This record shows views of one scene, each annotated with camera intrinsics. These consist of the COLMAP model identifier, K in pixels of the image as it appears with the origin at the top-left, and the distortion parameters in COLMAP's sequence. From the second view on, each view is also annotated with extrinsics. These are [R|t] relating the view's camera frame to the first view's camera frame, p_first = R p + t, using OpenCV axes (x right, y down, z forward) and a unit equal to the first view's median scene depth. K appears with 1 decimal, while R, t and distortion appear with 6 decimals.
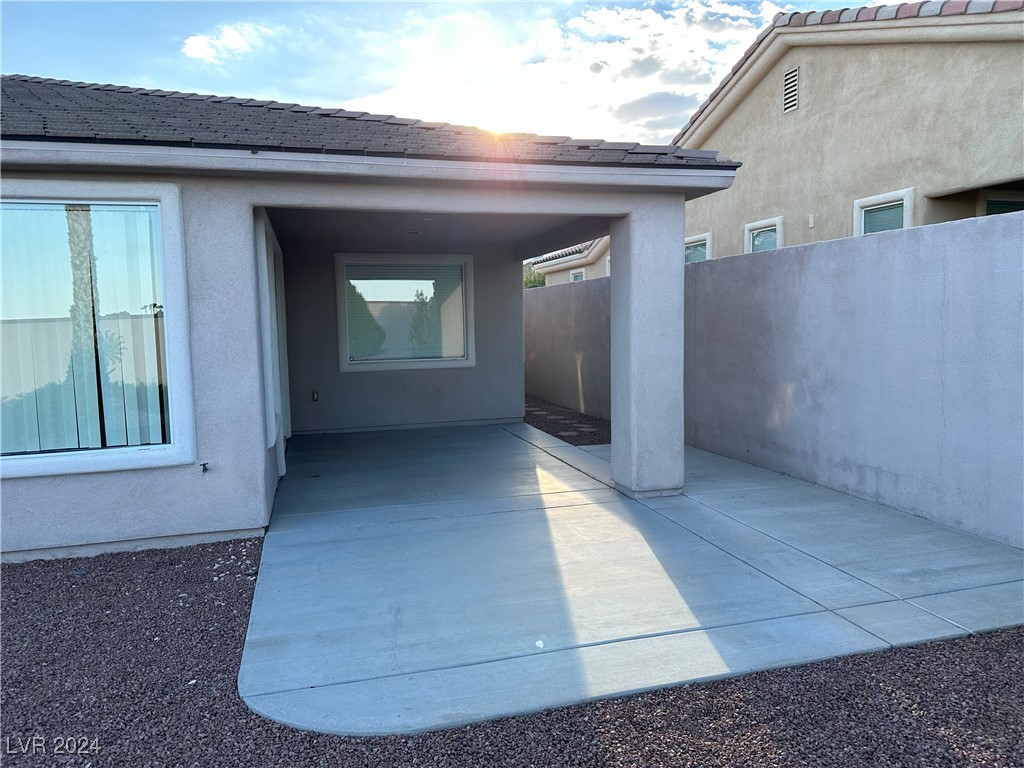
lens RADIAL K [[725.4, 0, 512.0], [0, 725.4, 384.0], [0, 0, 1]] dist [0.079597, -0.108895]
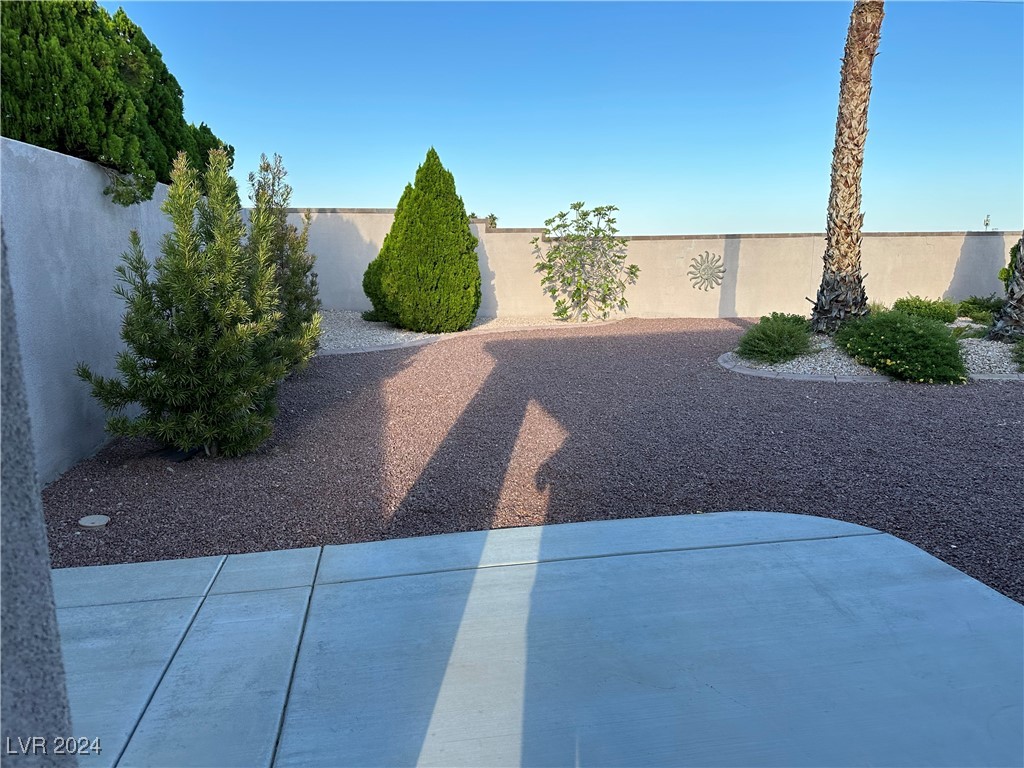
lens RADIAL K [[725.4, 0, 512.0], [0, 725.4, 384.0], [0, 0, 1]] dist [0.079597, -0.108895]
pose [[-0.994395, 0.010840, 0.105173, 0.098281], [0.039335, 0.961257, 0.272833, -0.137735], [-0.098140, 0.275441, -0.956295, 1.622055]]
